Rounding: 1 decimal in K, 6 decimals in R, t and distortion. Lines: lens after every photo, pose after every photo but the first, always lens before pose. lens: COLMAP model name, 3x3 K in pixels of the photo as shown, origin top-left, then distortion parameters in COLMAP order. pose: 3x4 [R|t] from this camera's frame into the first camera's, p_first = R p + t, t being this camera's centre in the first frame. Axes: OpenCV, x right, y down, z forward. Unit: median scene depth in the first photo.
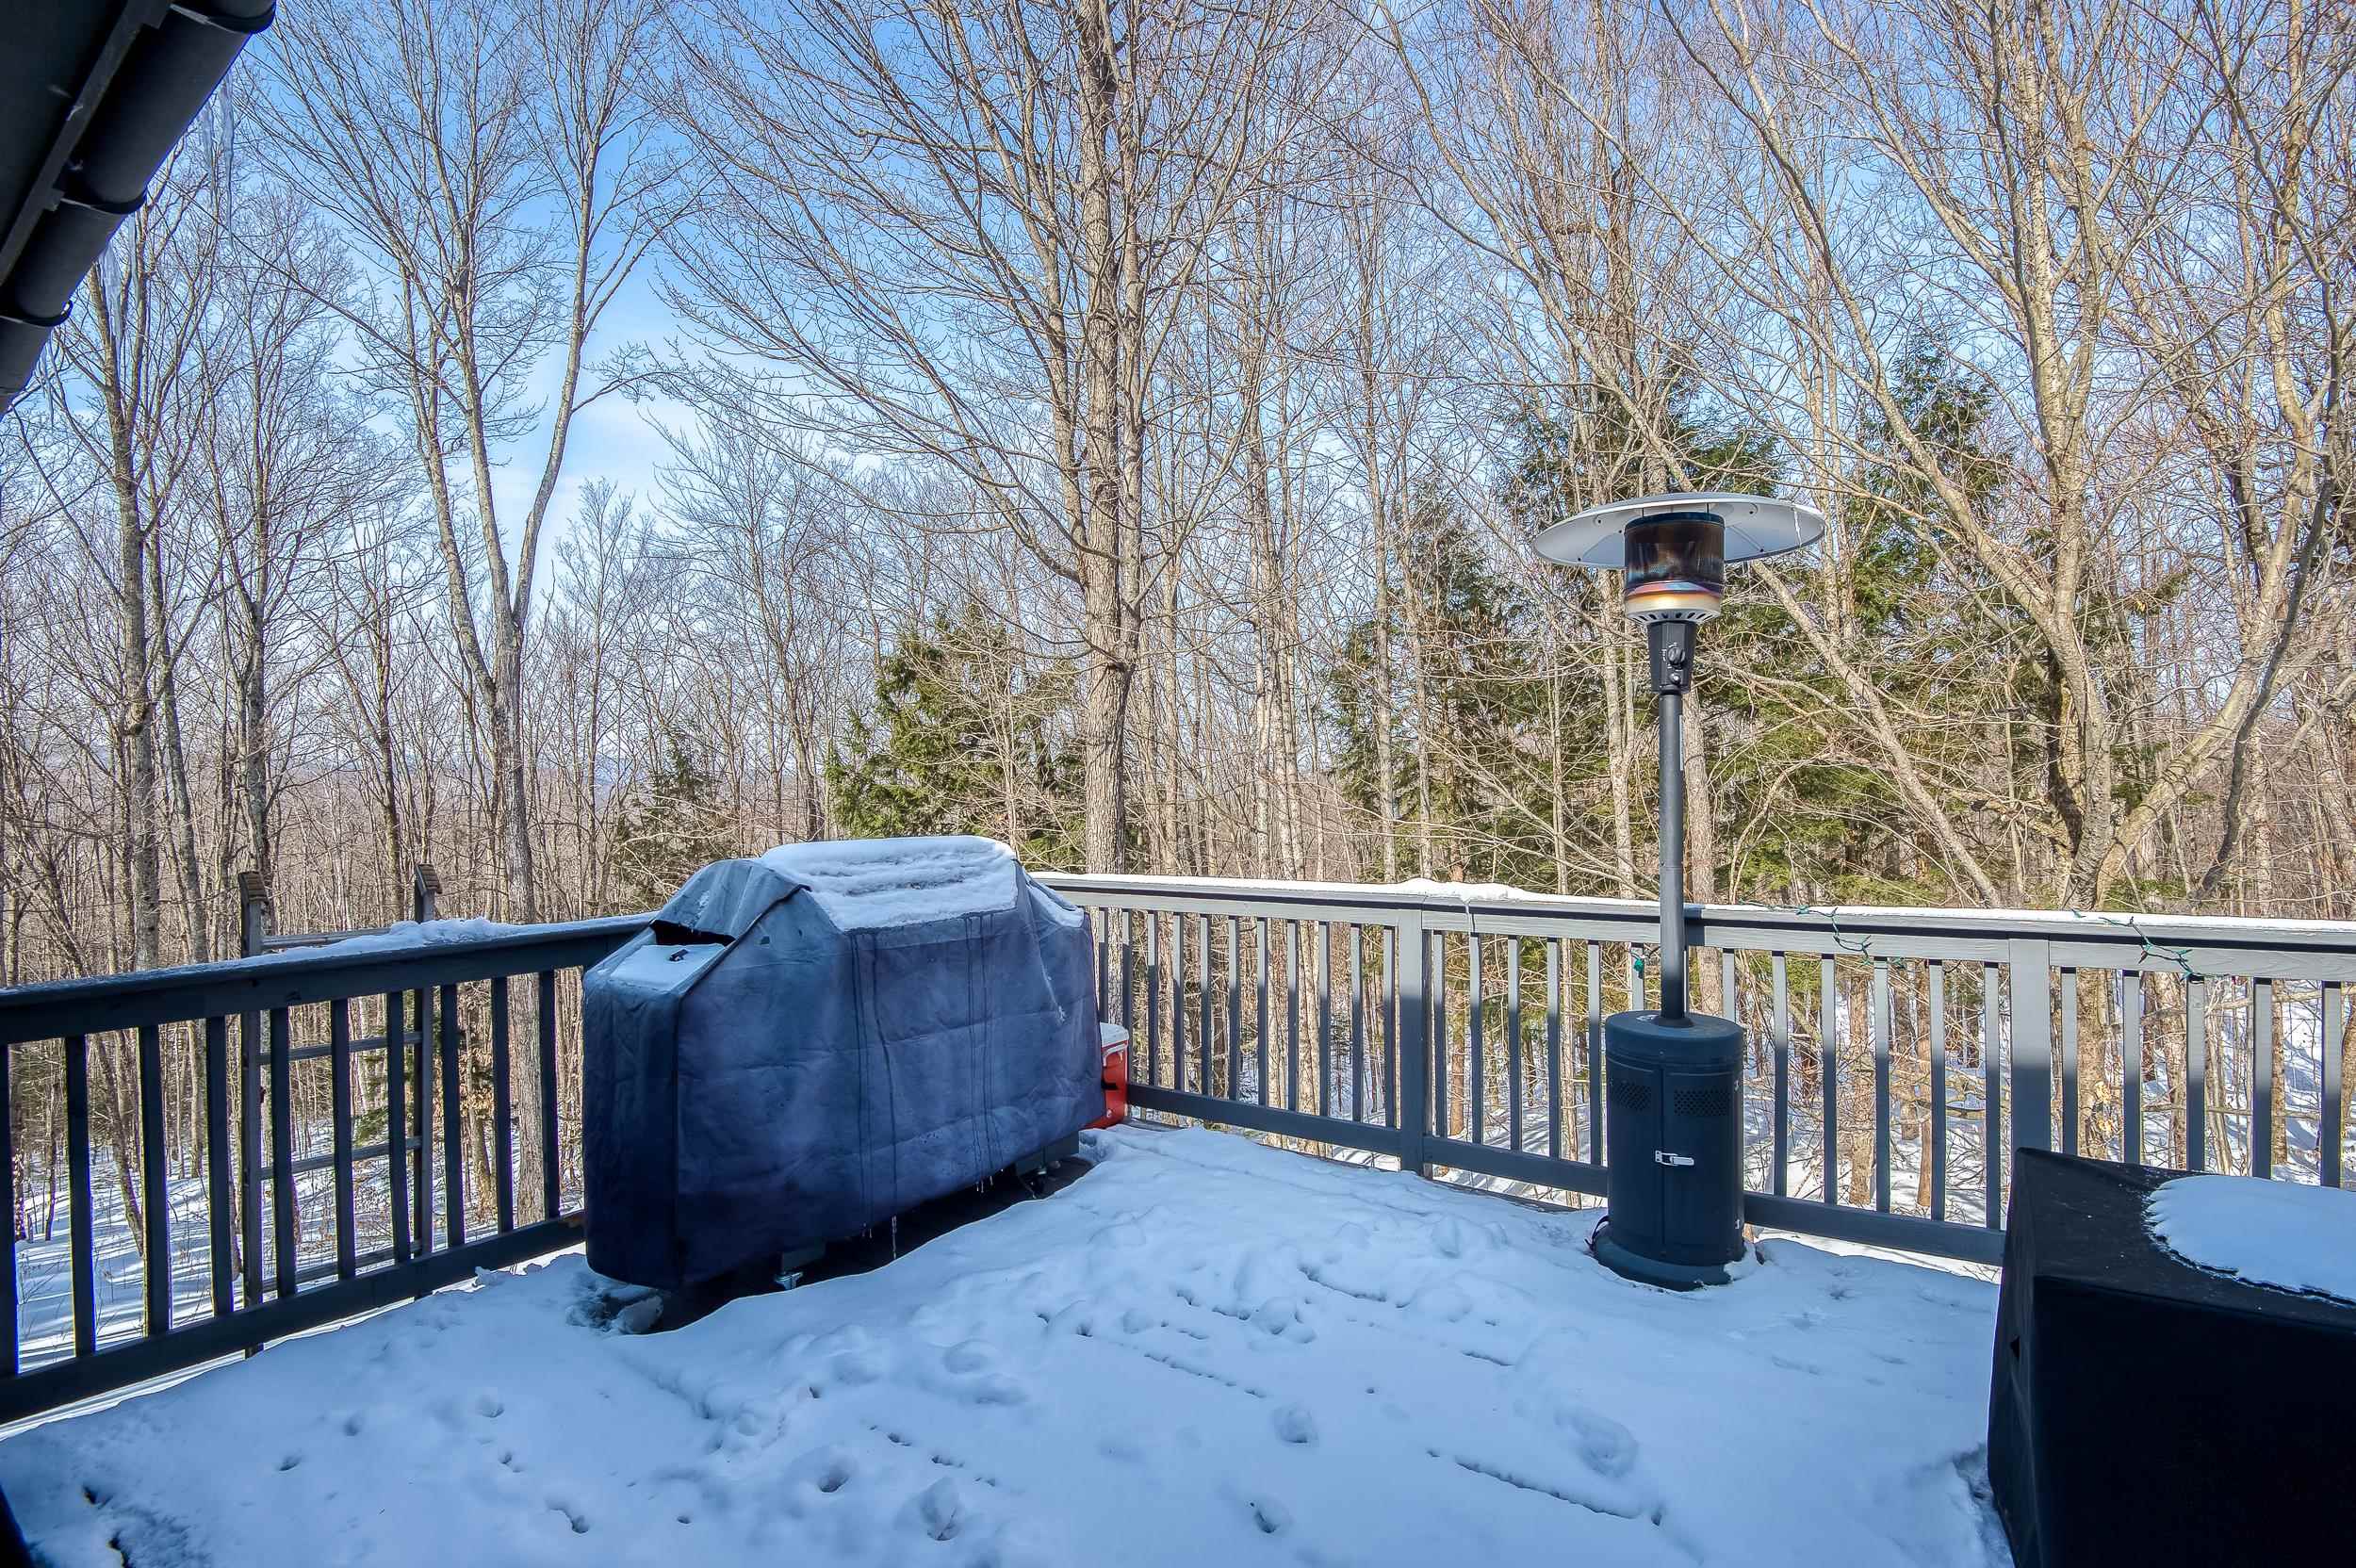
lens RADIAL K [[1147.5, 0, 1184.0], [0, 1147.5, 778.5], [0, 0, 1]] dist [-0.013768, -0.021201]
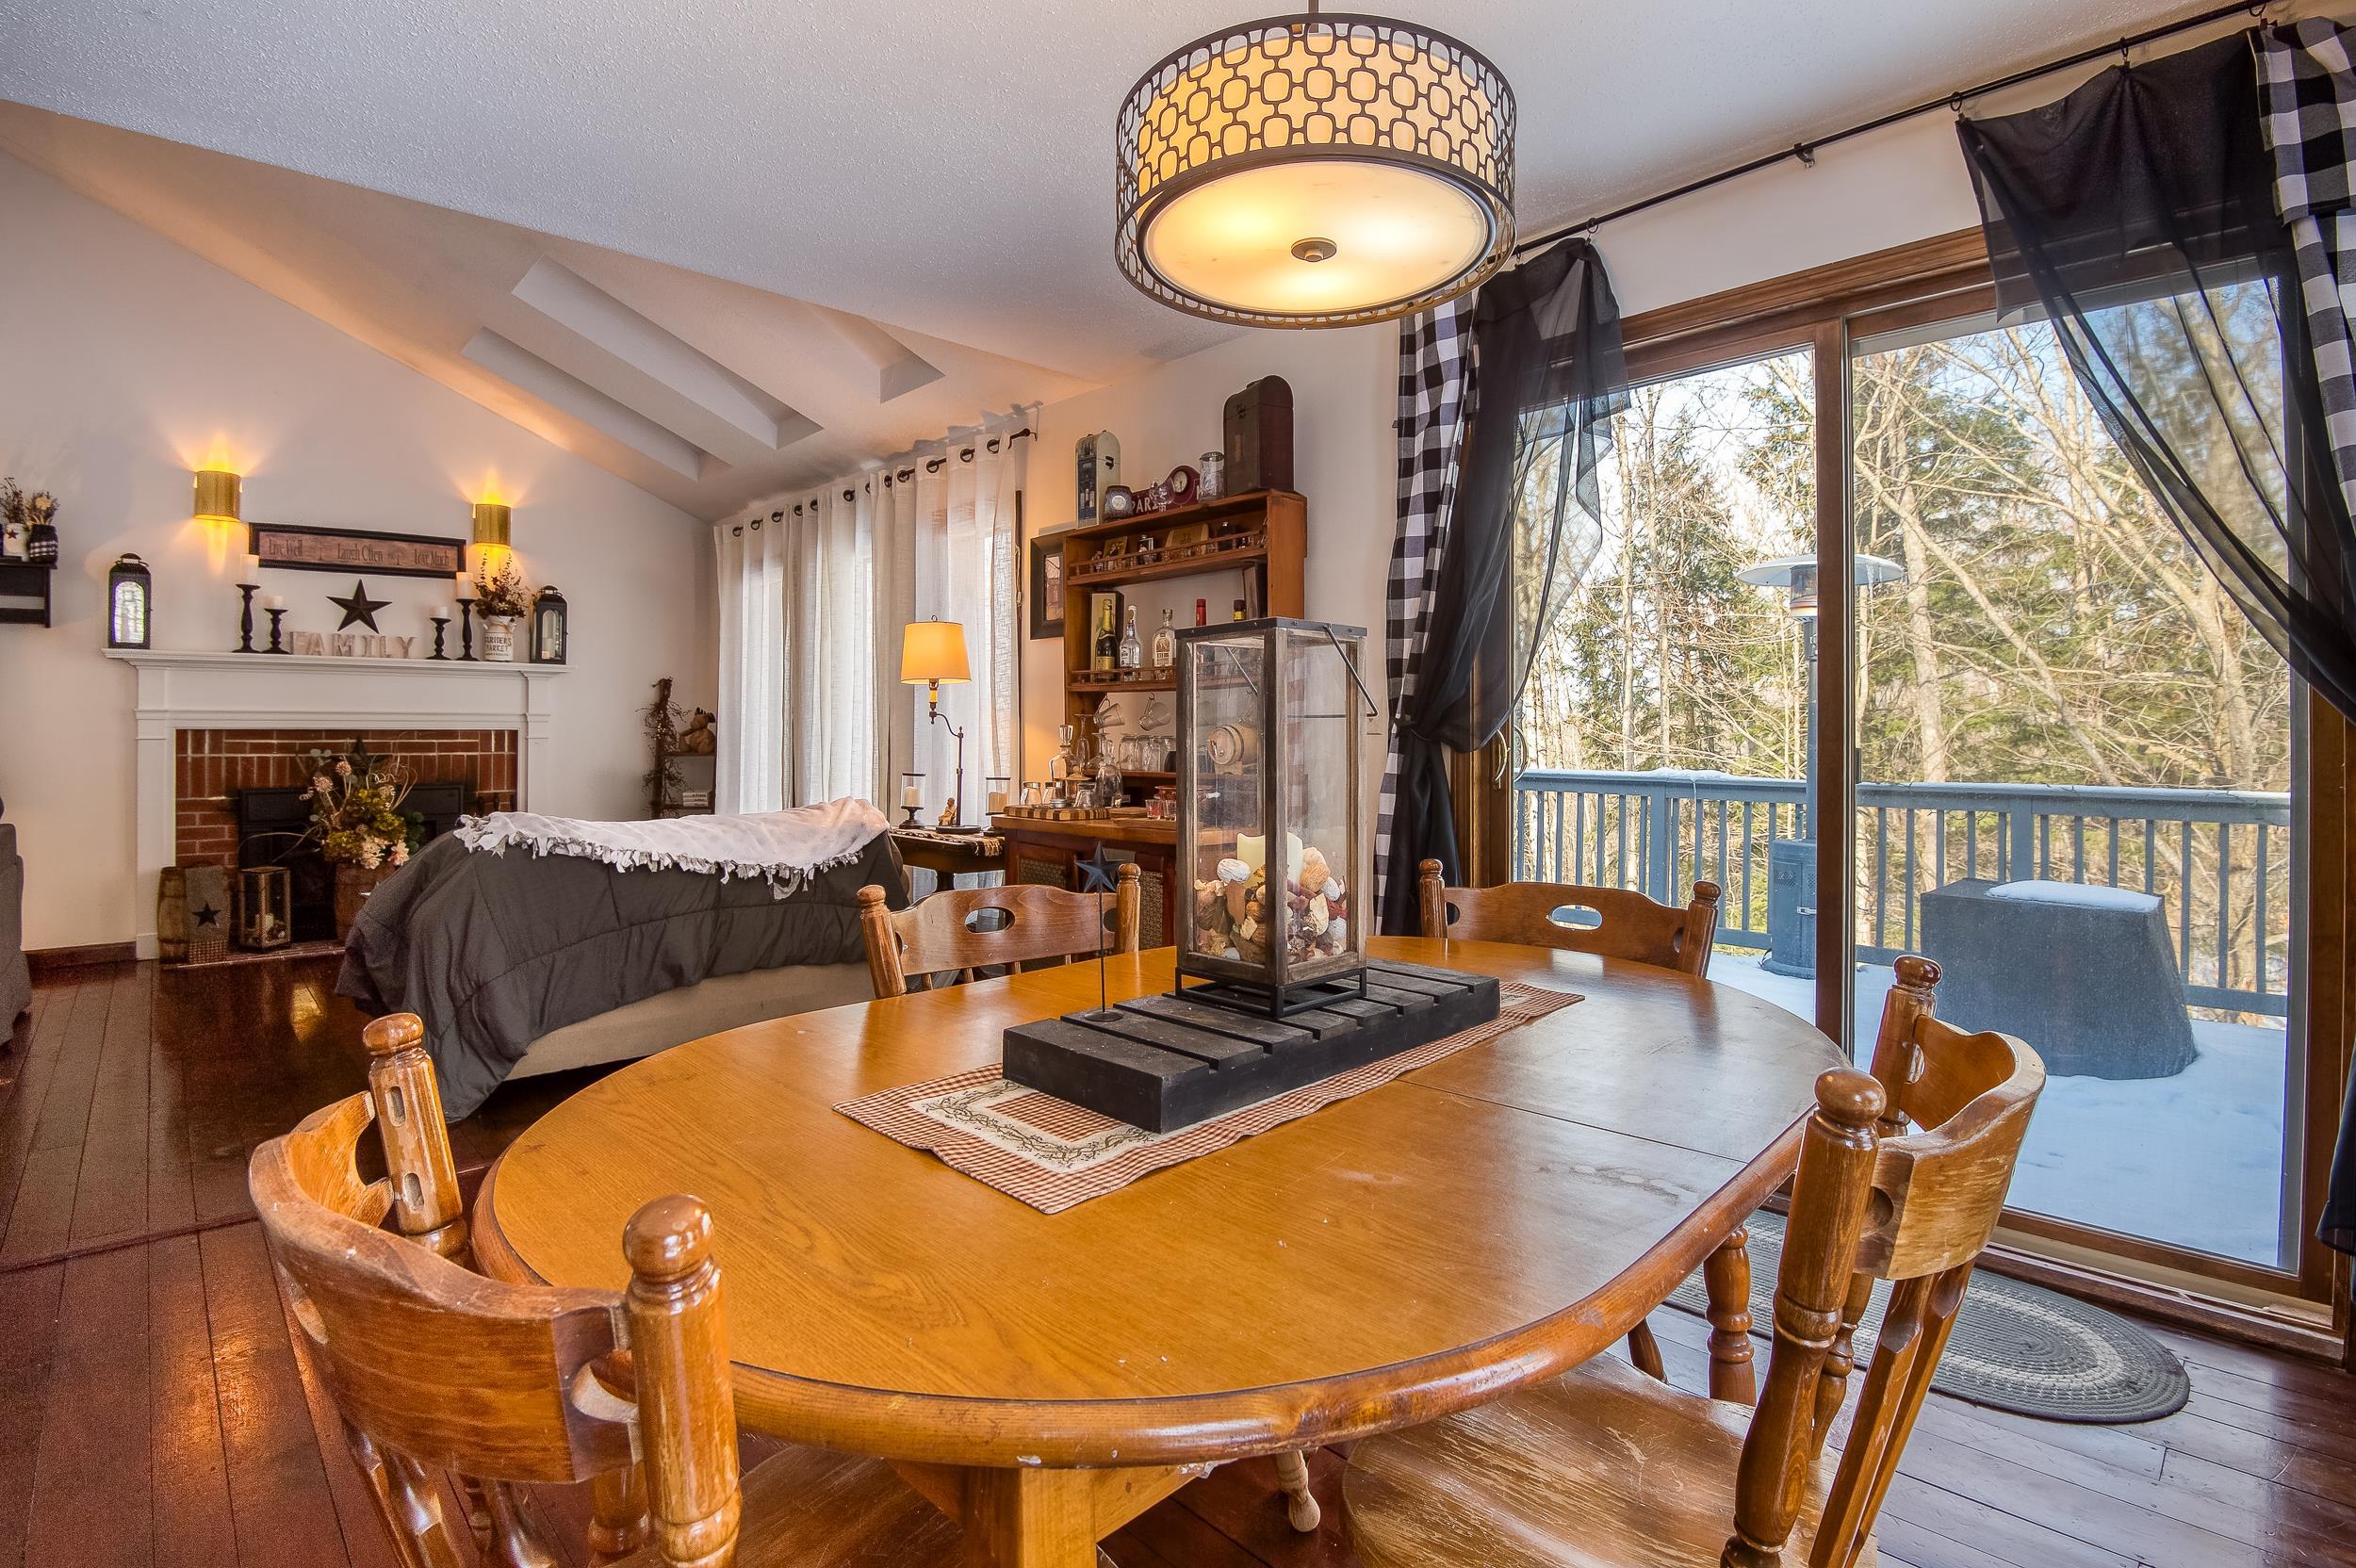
lens RADIAL K [[1147.5, 0, 1184.0], [0, 1147.5, 778.5], [0, 0, 1]] dist [-0.013768, -0.021201]
pose [[0.982009, 0.017376, -0.188034, -0.054972], [-0.009072, 0.998949, 0.044931, 0.008758], [0.188617, -0.042417, 0.981134, -0.250075]]
